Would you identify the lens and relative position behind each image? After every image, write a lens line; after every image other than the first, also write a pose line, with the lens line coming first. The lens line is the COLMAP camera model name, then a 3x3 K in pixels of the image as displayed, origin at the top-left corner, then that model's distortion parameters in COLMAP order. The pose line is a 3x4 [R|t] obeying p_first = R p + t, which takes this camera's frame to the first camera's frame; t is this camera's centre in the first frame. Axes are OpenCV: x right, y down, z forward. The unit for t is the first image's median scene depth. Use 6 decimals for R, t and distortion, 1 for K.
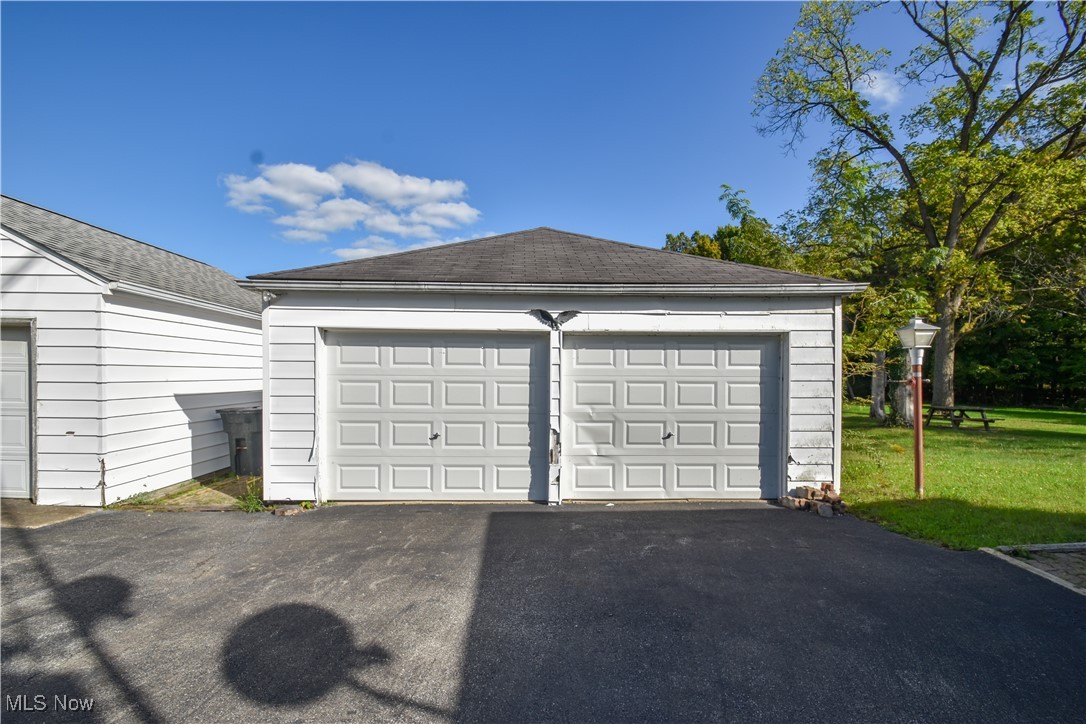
lens RADIAL K [[484.0, 0, 544.5], [0, 484.0, 383.8], [0, 0, 1]] dist [0.018546, -0.013803]
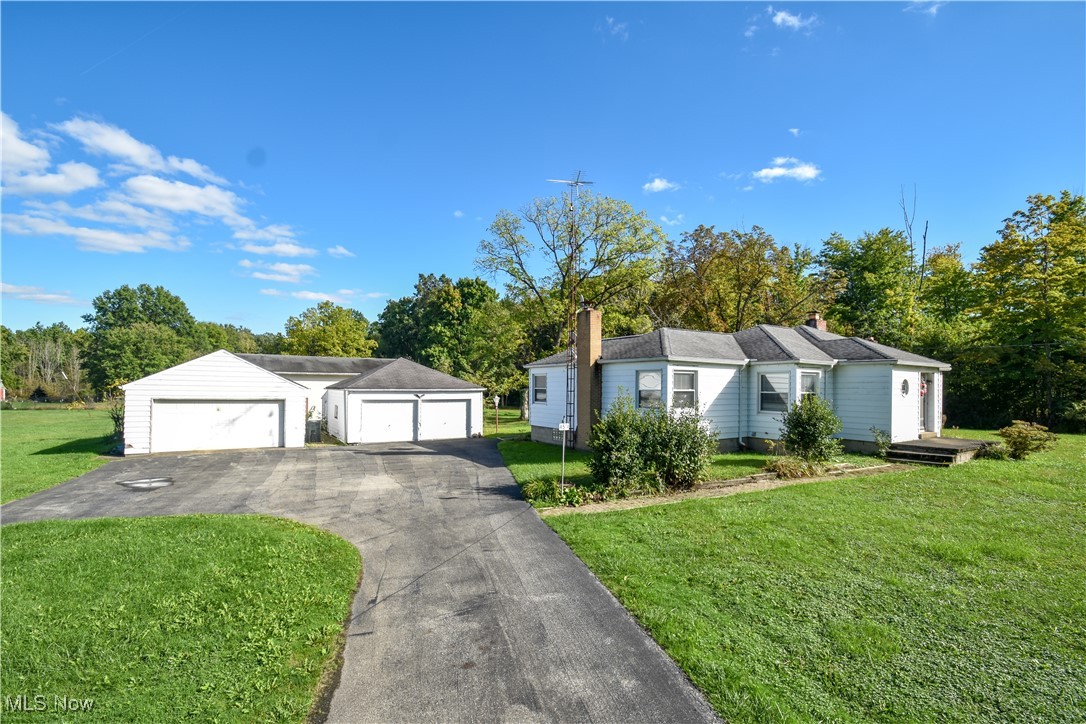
lens RADIAL K [[488.4, 0, 545.7], [0, 488.4, 384.2], [0, 0, 1]] dist [0.016322, -0.013423]
pose [[0.870652, 0.001497, 0.491897, -0.341767], [0.005549, 0.999902, -0.012864, -0.054795], [-0.491868, 0.013929, 0.870558, -0.996023]]
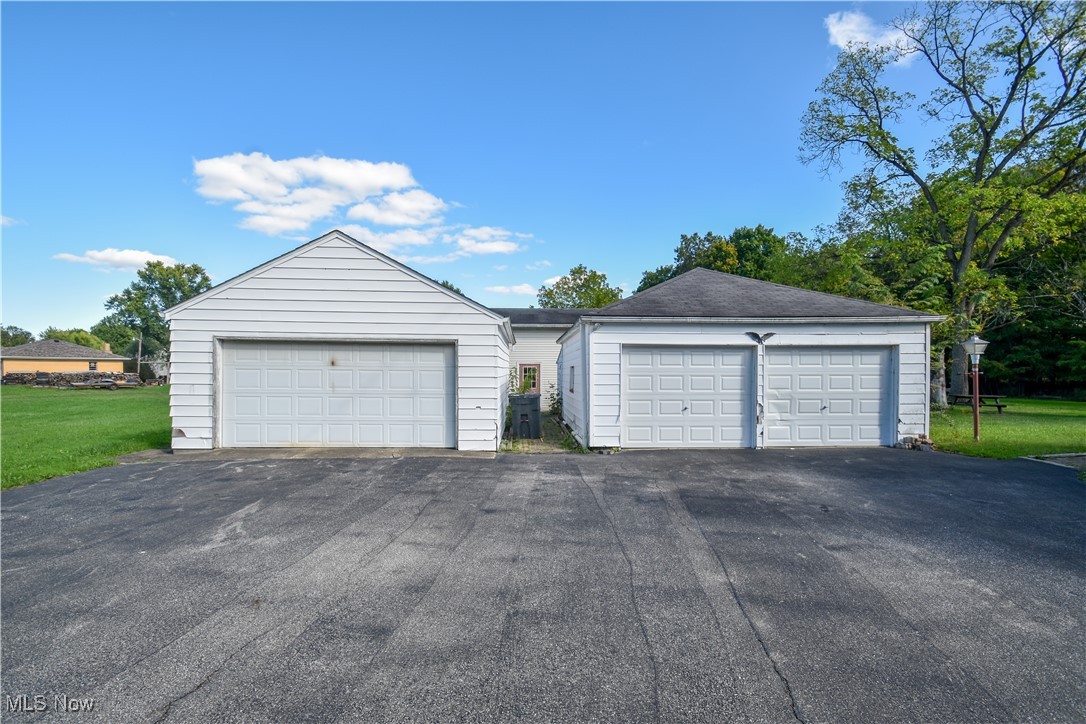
lens RADIAL K [[488.4, 0, 545.7], [0, 488.4, 384.2], [0, 0, 1]] dist [0.016322, -0.013423]
pose [[0.999951, -0.006409, 0.007483, -0.221806], [0.006355, 0.999954, 0.007205, 0.002983], [-0.007529, -0.007157, 0.999946, -0.207260]]
